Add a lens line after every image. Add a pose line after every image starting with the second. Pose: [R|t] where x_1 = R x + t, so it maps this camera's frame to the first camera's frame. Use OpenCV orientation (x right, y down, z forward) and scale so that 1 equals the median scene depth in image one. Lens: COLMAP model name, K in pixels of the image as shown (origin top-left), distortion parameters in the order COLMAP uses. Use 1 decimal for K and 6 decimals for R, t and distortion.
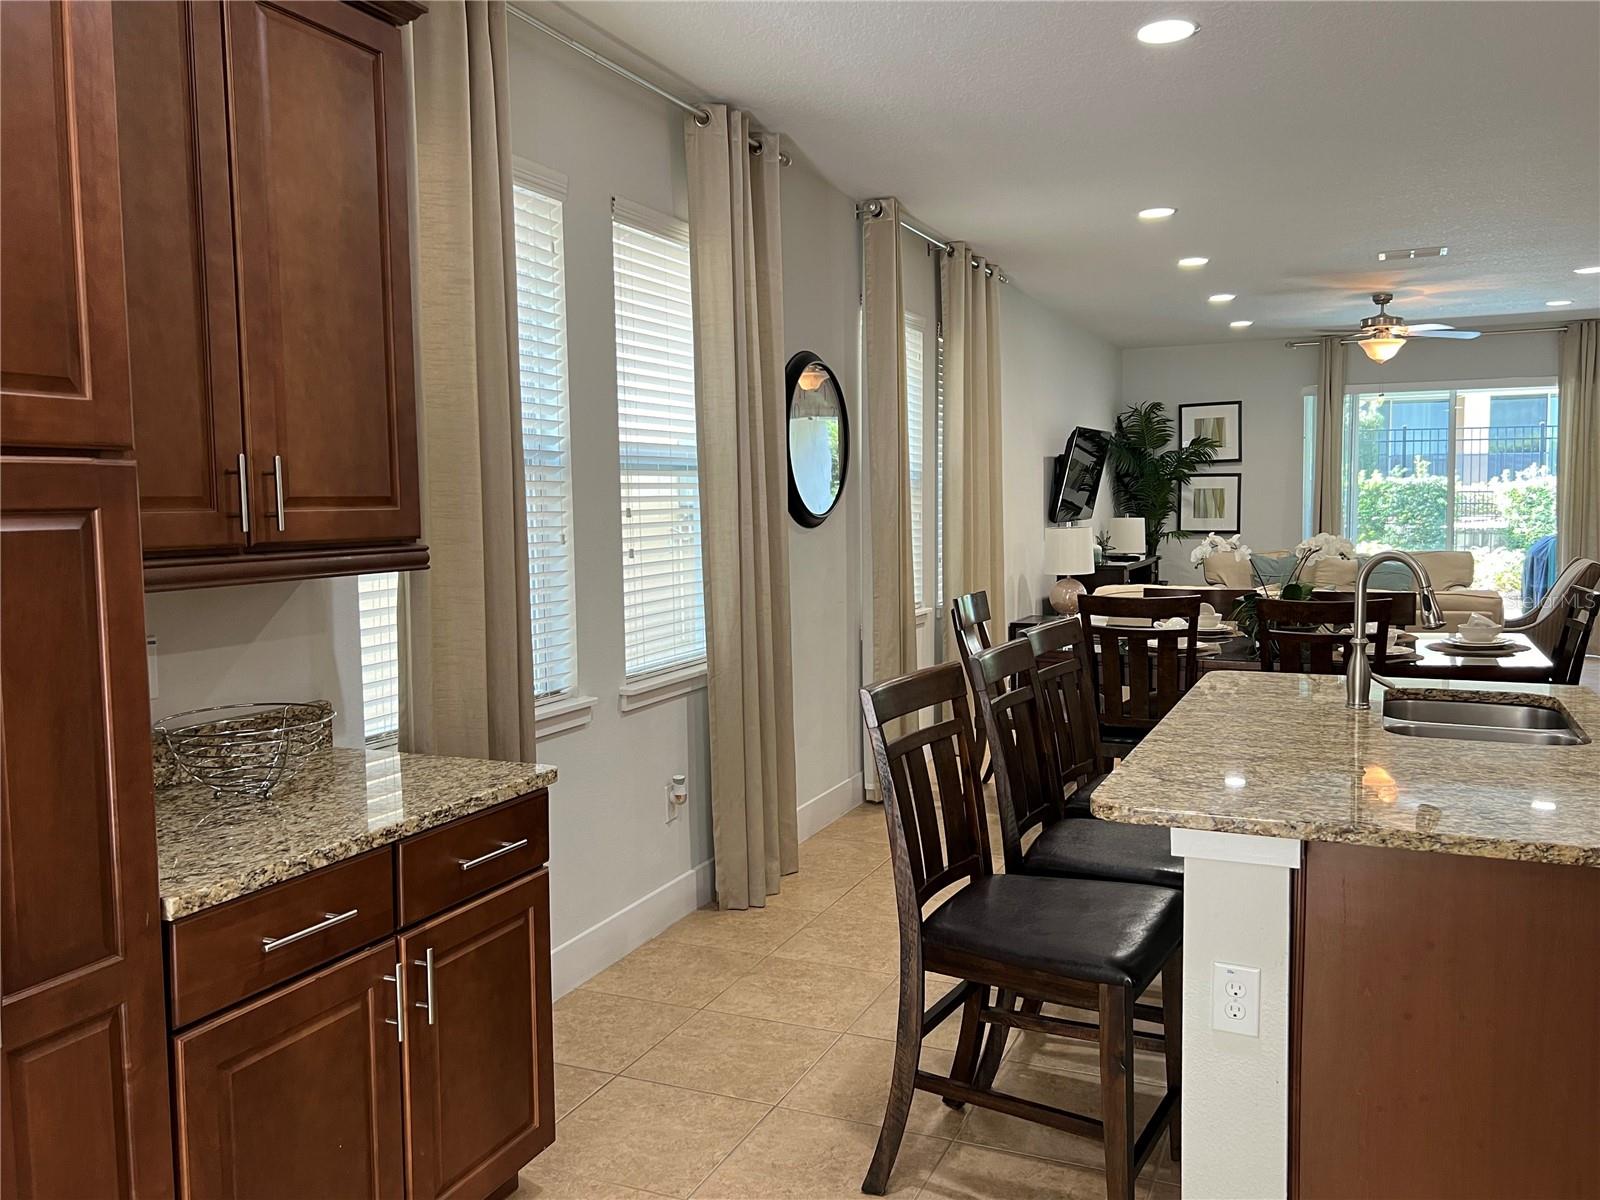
lens RADIAL K [[1270.2, 0, 810.5], [0, 1270.2, 594.4], [0, 0, 1]] dist [0.037554, -0.037259]
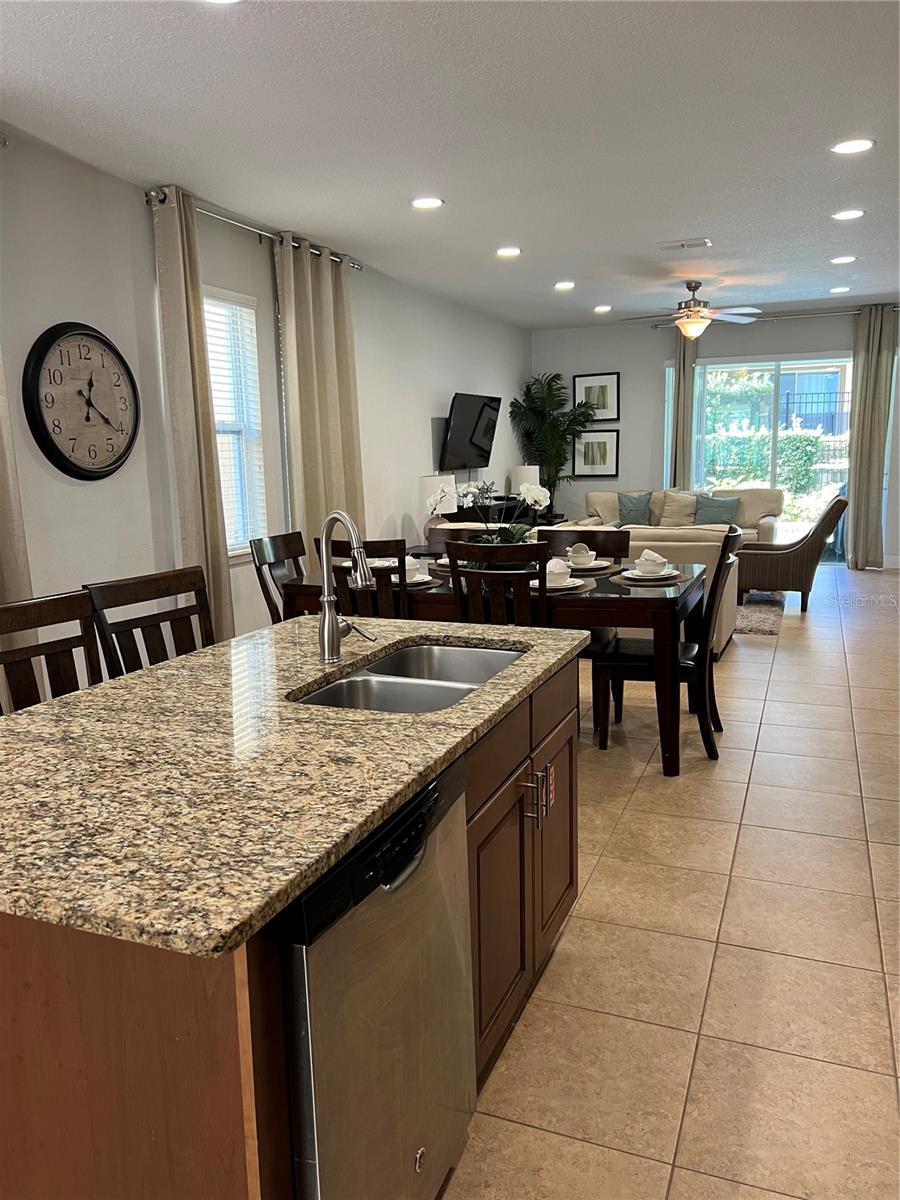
lens RADIAL K [[903.1, 0, 452.2], [0, 903.1, 622.8], [0, 0, 1]] dist [0.028921, -0.041289]
pose [[0.999387, -0.015695, 0.031297, 0.367597], [0.012024, 0.993384, 0.114208, -0.019008], [-0.032882, -0.113761, 0.992964, 0.194585]]
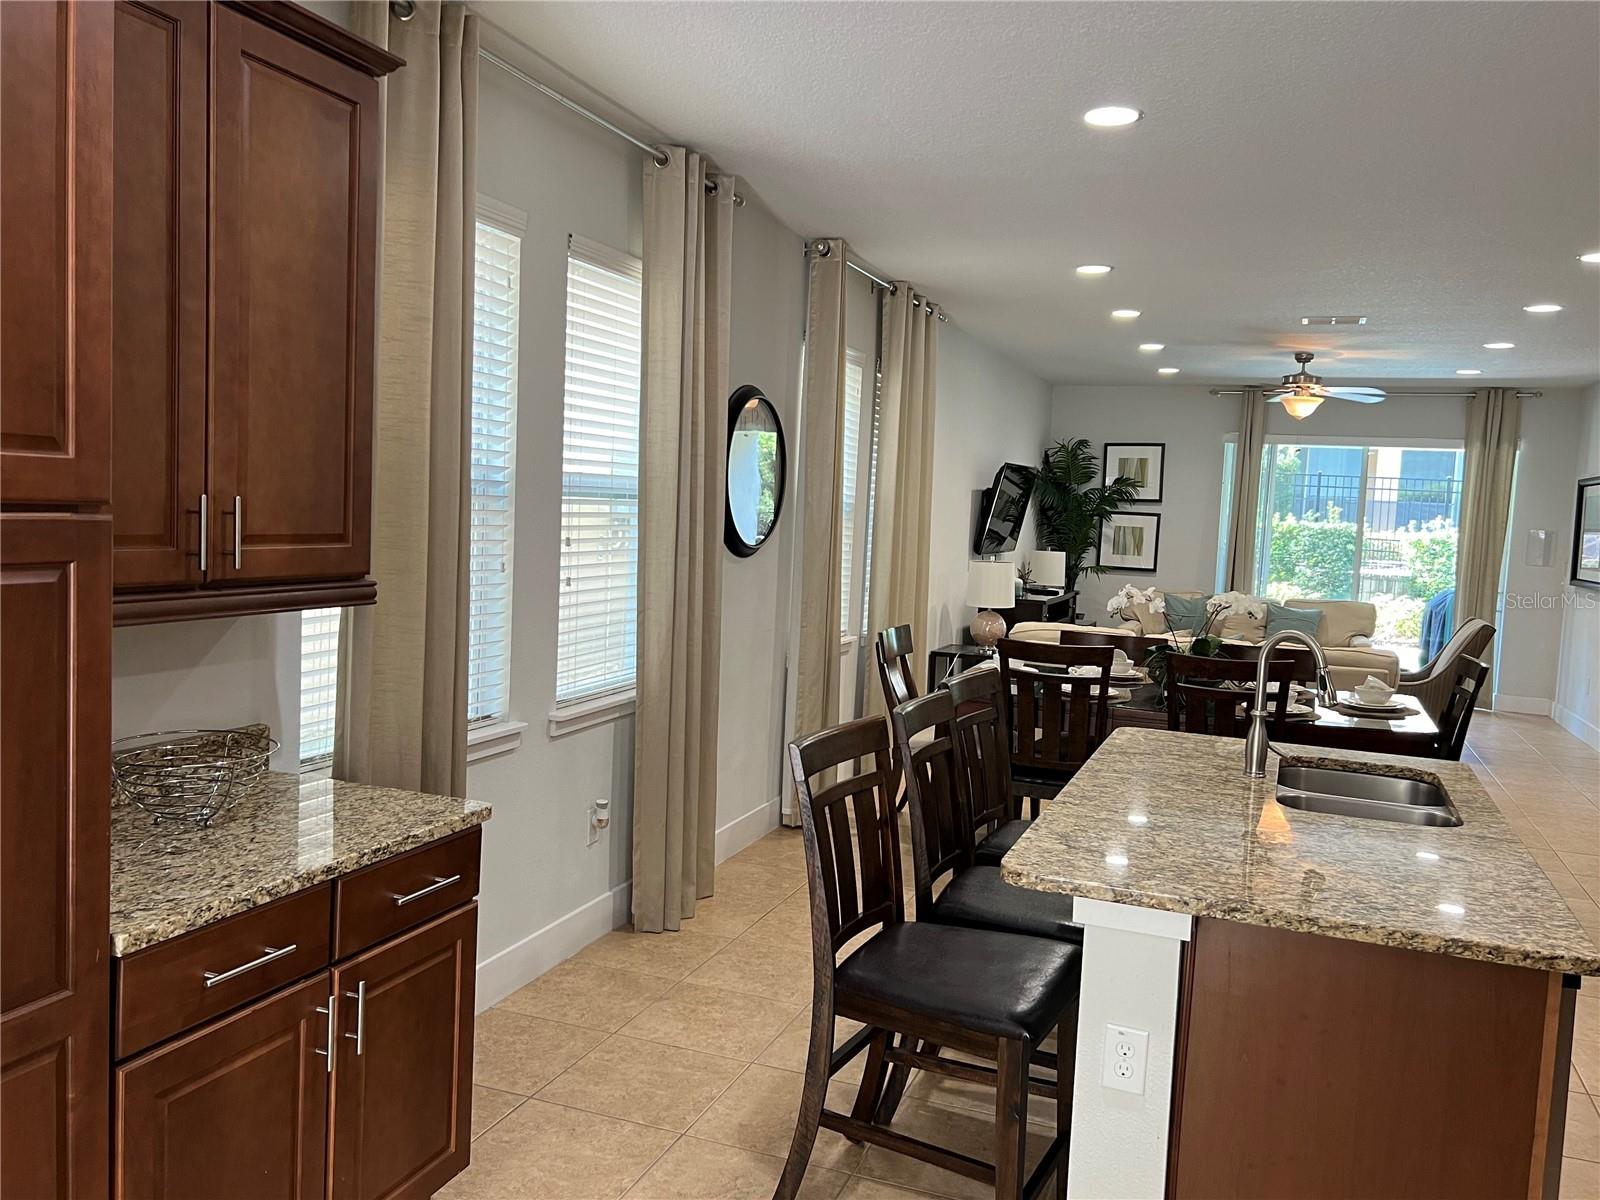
lens RADIAL K [[1268.3, 0, 800.0], [0, 1268.3, 600.0], [0, 0, 1]] dist [0.048405, -0.056215]
pose [[0.997034, 0.055615, 0.053205, -0.008431], [-0.055725, 0.998446, 0.000574, -0.026362], [-0.053090, -0.003537, 0.998583, -0.026538]]
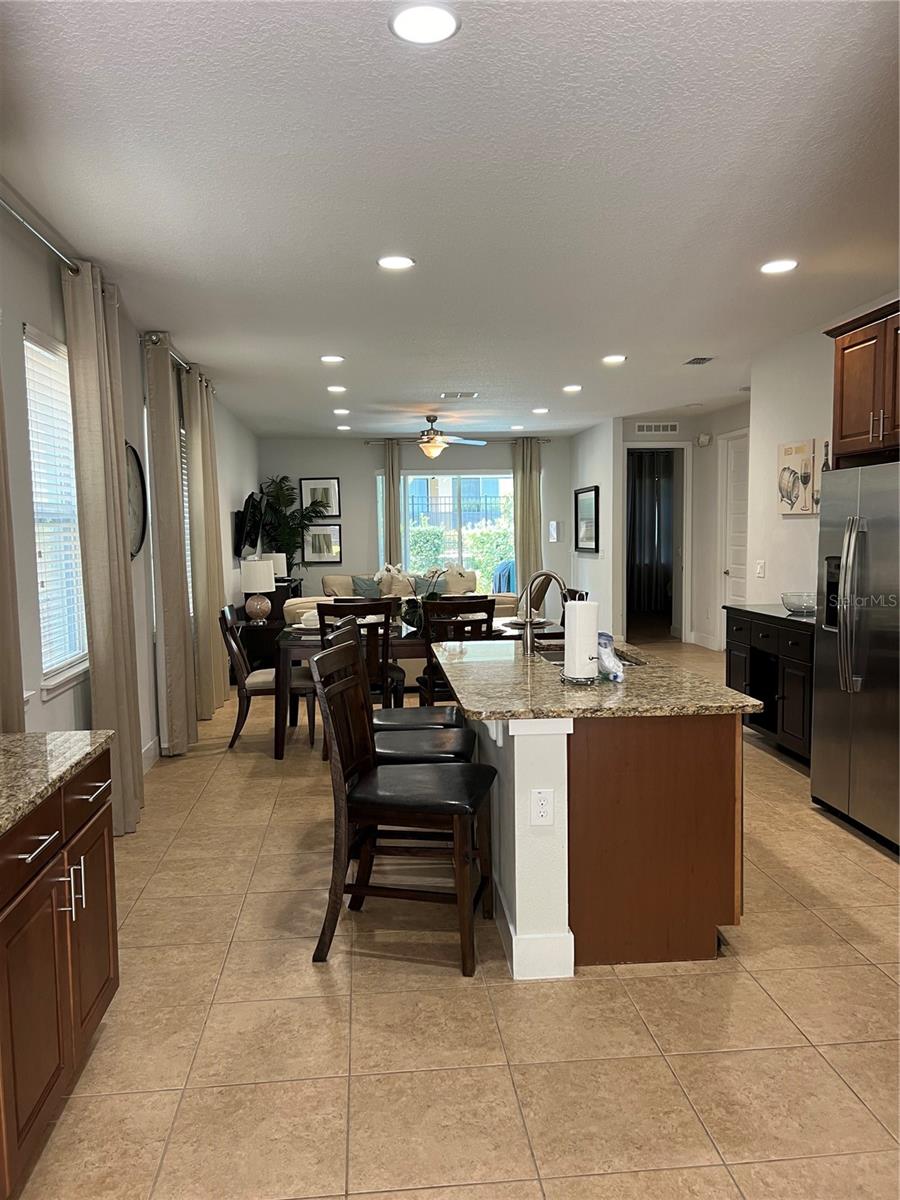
lens RADIAL K [[902.3, 0, 453.9], [0, 902.3, 610.0], [0, 0, 1]] dist [0.045011, -0.051690]
pose [[0.872721, -0.042331, 0.486381, -0.213643], [0.040971, 0.999070, 0.013437, 0.000170], [-0.486497, 0.008201, 0.873644, -0.057879]]
